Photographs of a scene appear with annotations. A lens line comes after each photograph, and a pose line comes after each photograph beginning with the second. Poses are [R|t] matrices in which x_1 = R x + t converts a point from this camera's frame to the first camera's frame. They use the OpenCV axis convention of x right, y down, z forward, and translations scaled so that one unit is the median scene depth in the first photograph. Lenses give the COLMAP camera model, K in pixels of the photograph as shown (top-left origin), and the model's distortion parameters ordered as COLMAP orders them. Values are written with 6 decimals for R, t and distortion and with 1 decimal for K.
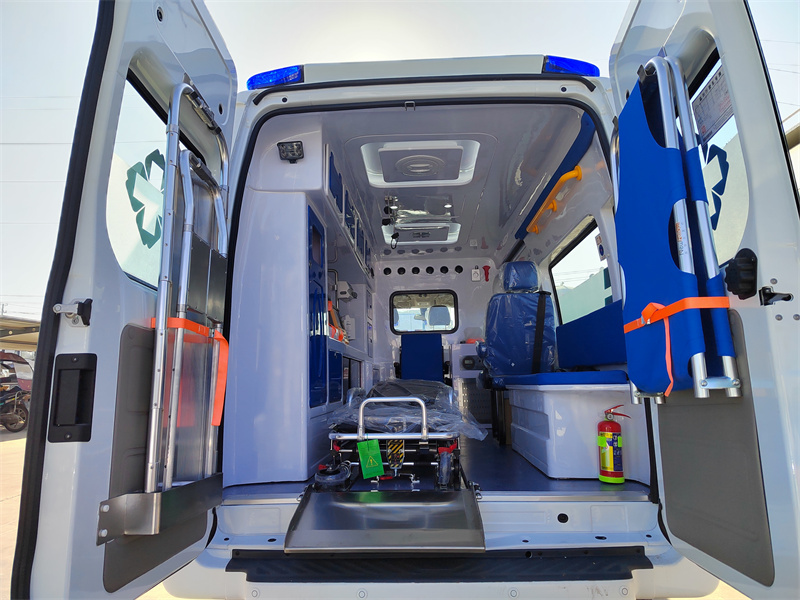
lens RADIAL K [[542.5, 0, 394.6], [0, 542.5, 299.5], [0, 0, 1]] dist [0.028296, 0.006299]
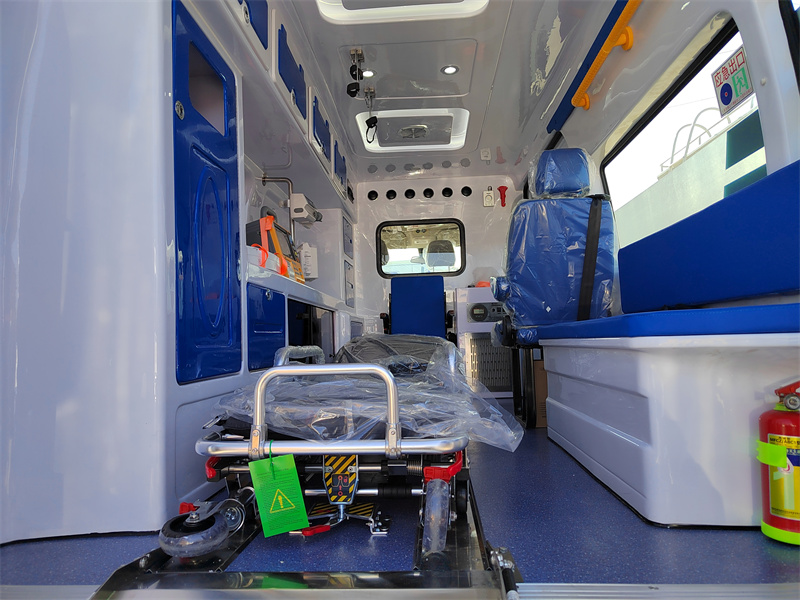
lens RADIAL K [[542.5, 0, 402.2], [0, 542.5, 302.3], [0, 0, 1]] dist [0.028296, 0.006299]
pose [[0.999965, -0.008297, 0.000547, 0.040586], [0.008226, 0.996757, 0.080046, 0.057490], [-0.001210, -0.080039, 0.996791, 0.346643]]
